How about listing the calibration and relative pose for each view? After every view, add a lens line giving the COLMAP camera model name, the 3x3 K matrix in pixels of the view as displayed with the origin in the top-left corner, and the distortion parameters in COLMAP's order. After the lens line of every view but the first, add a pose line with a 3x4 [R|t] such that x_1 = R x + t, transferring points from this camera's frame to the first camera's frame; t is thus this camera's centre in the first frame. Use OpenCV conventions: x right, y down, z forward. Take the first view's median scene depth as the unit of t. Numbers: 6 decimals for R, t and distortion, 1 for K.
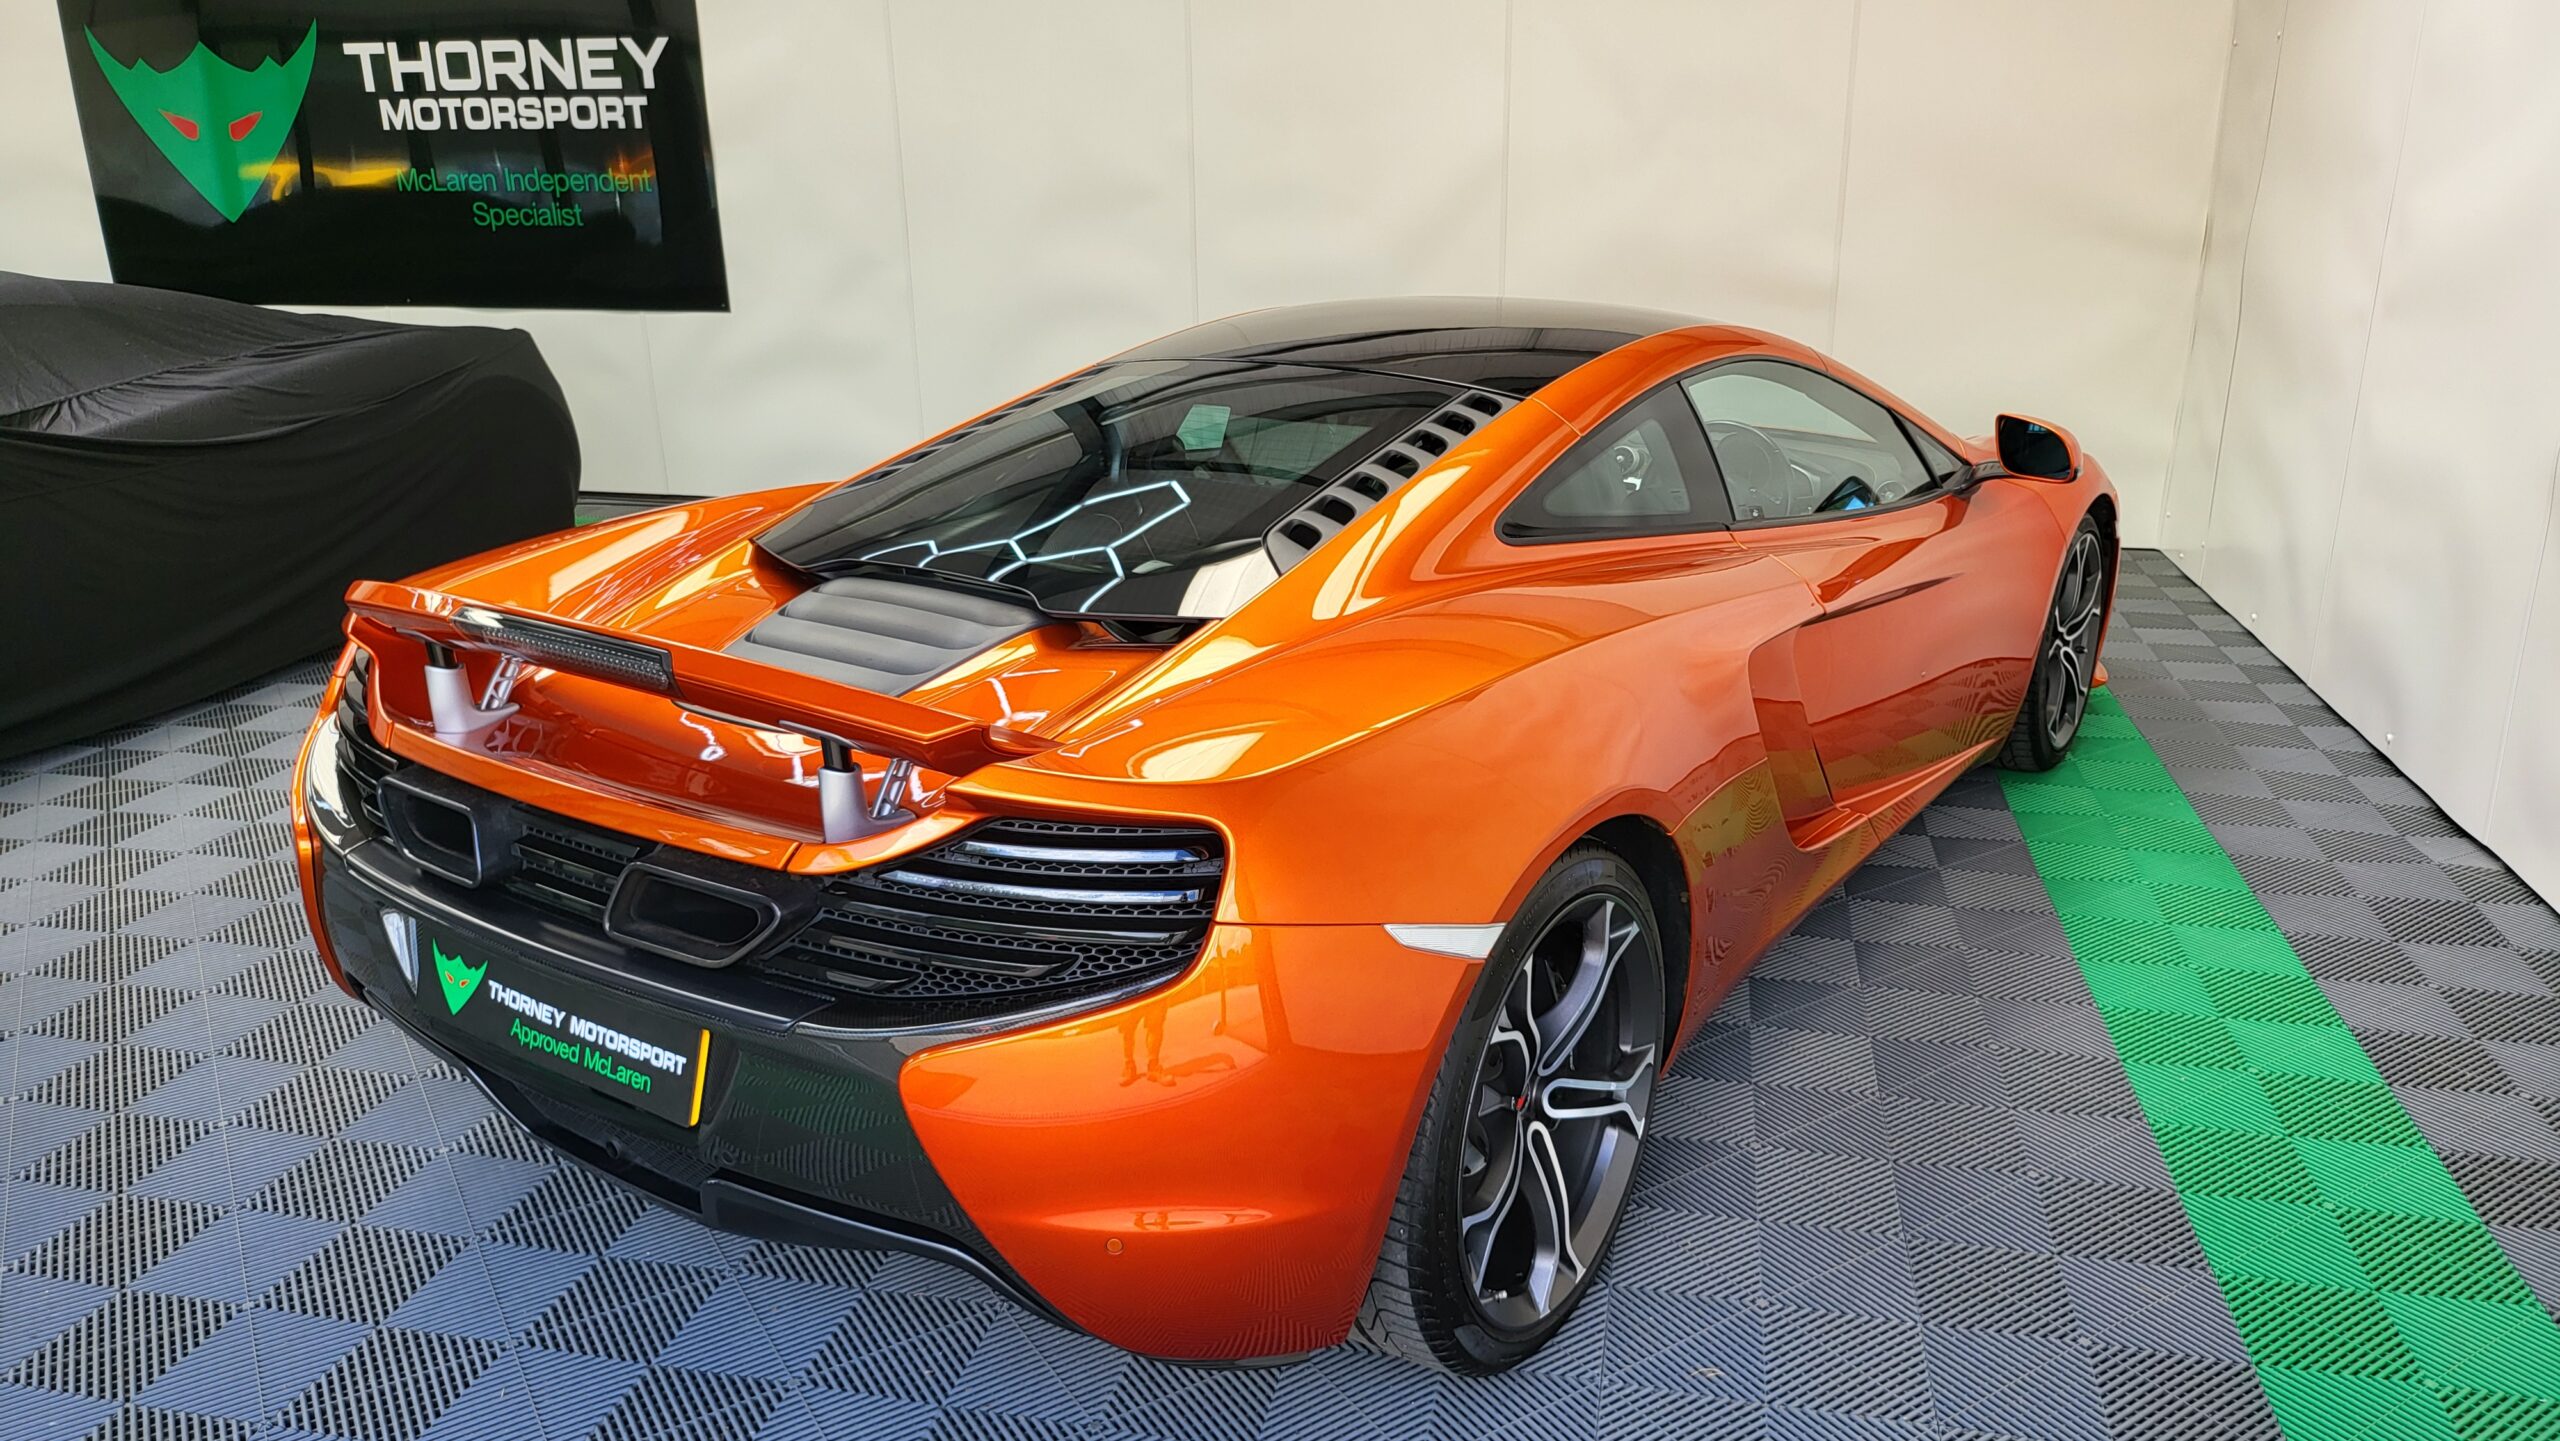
lens RADIAL K [[1827.3, 0, 1287.0], [0, 1827.3, 718.3], [0, 0, 1]] dist [0.055987, -0.057402]
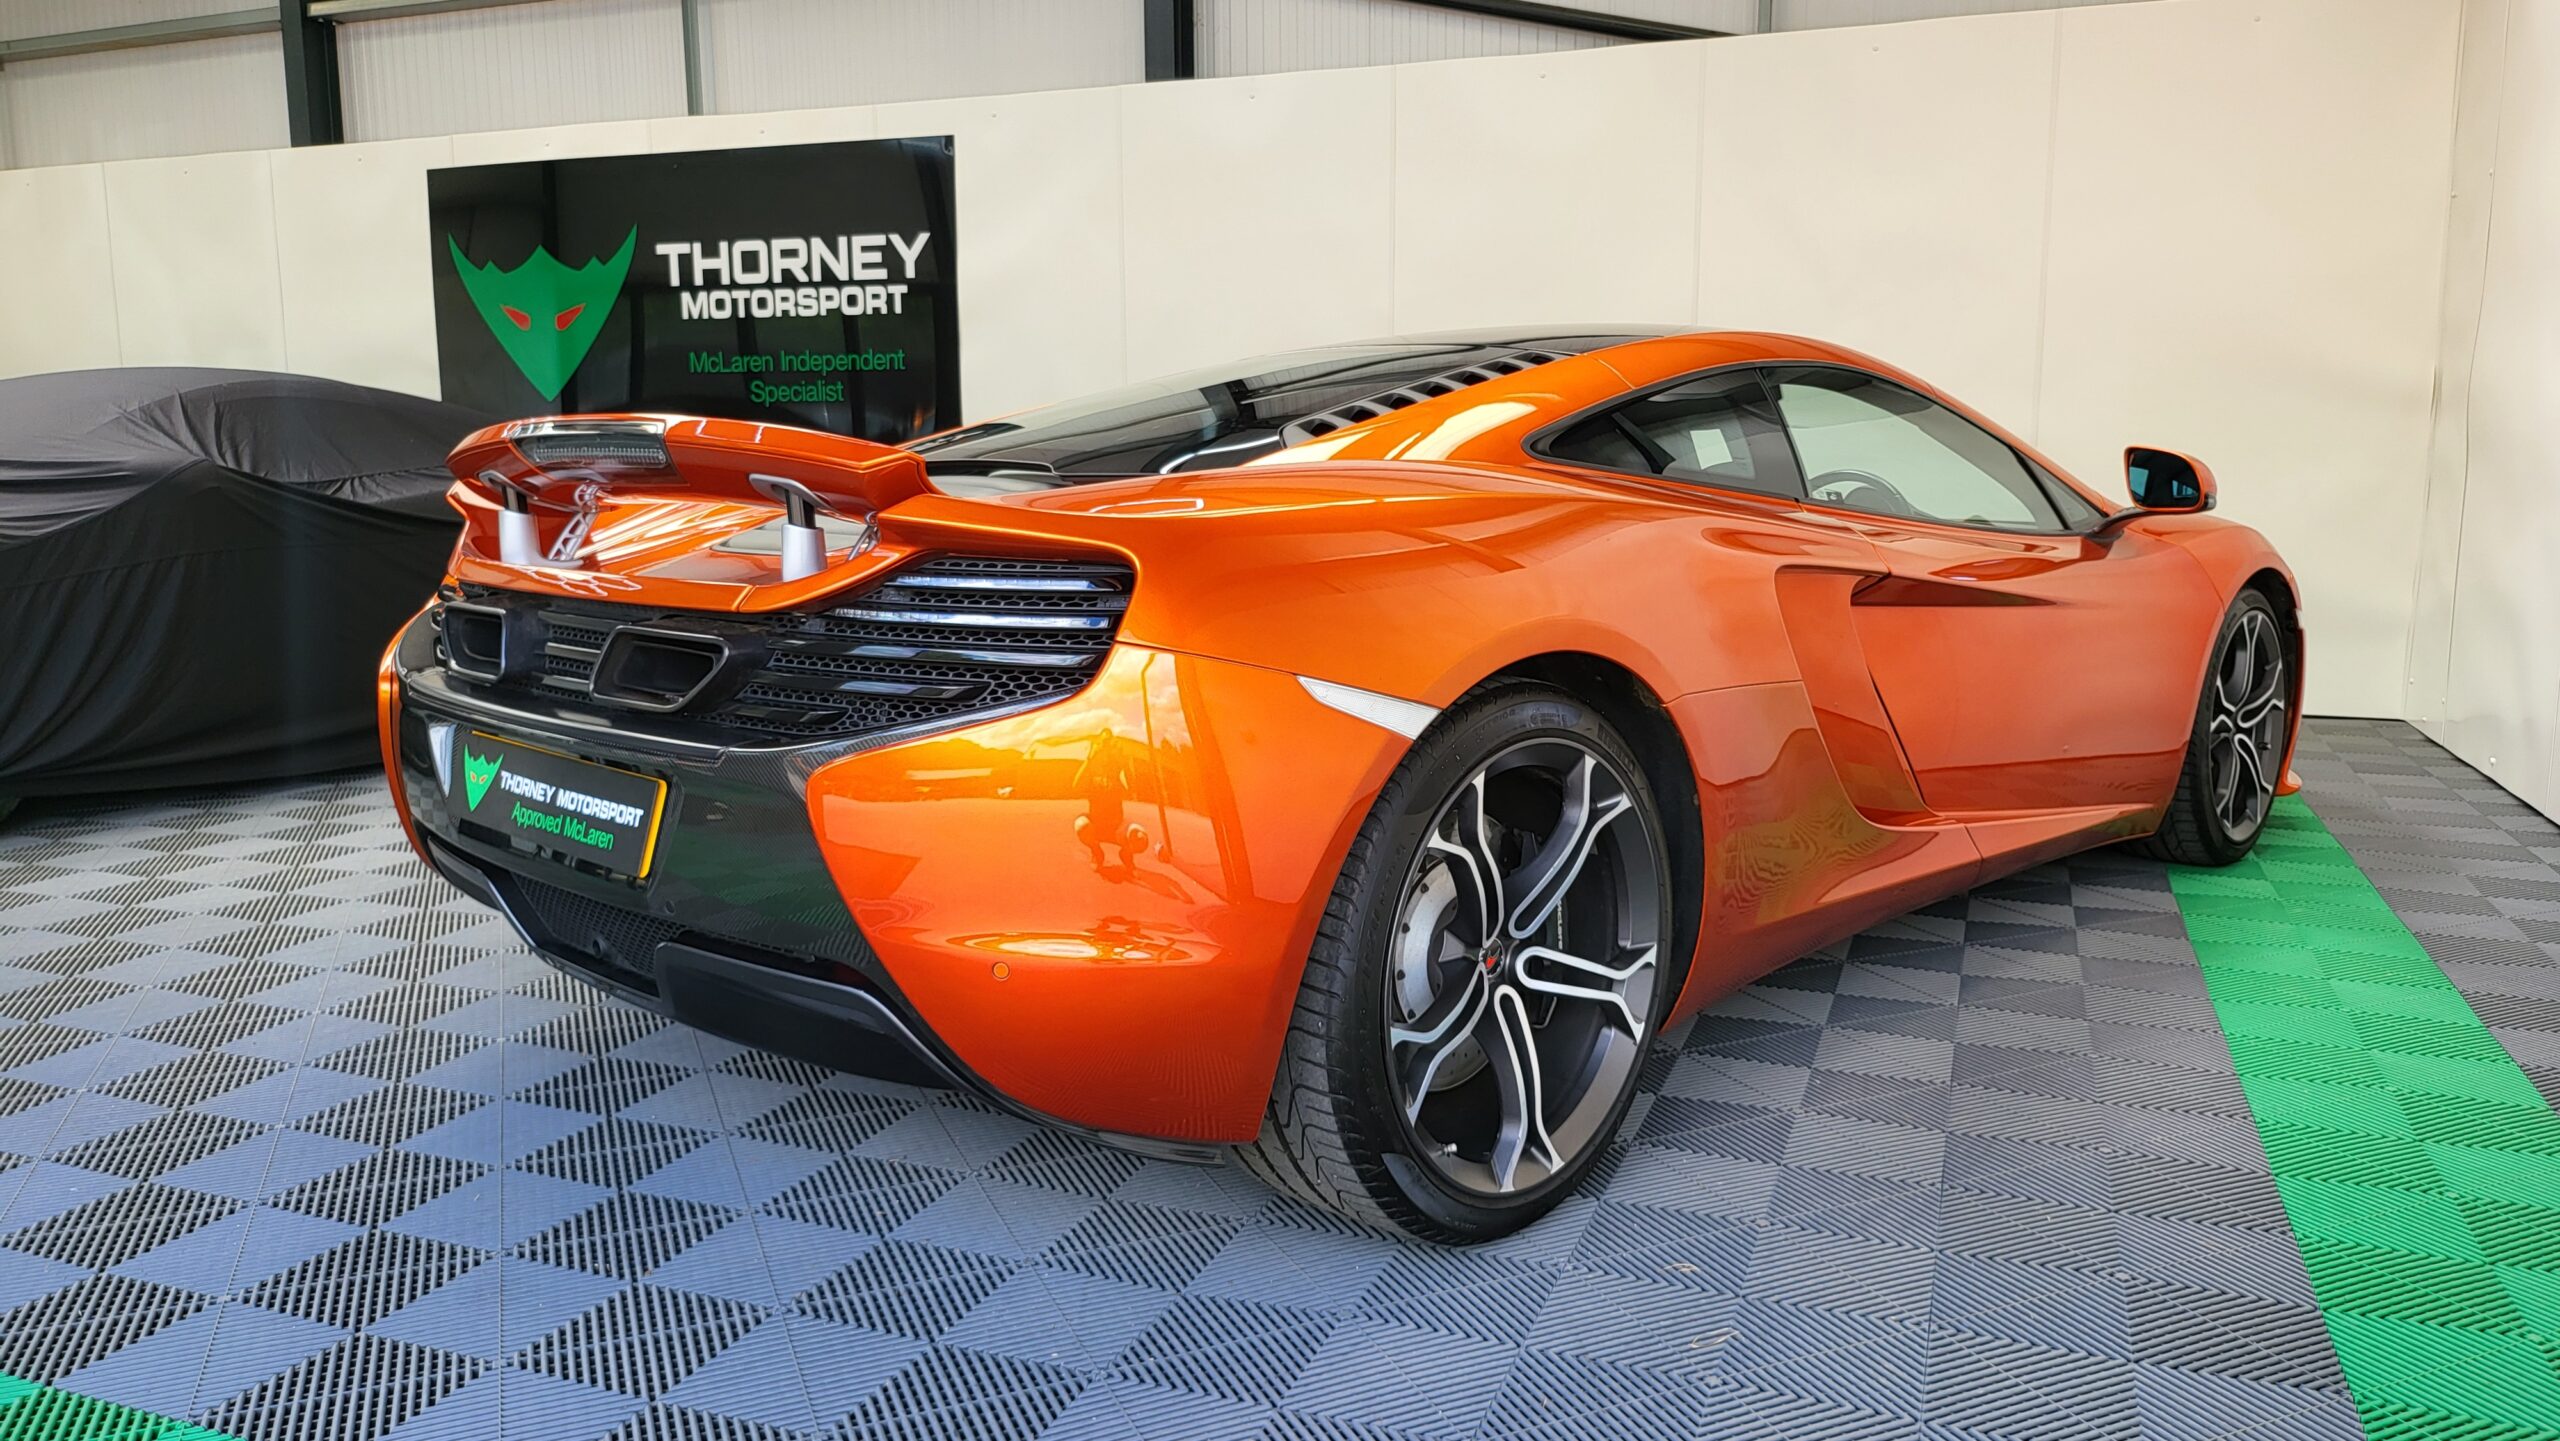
lens RADIAL K [[1829.1, 0, 1293.0], [0, 1829.1, 713.3], [0, 0, 1]] dist [0.038939, -0.003227]
pose [[0.987891, 0.032289, -0.151749, 0.080136], [-0.057187, 0.985017, -0.162698, 0.116876], [0.144222, 0.169406, 0.974937, 0.013449]]
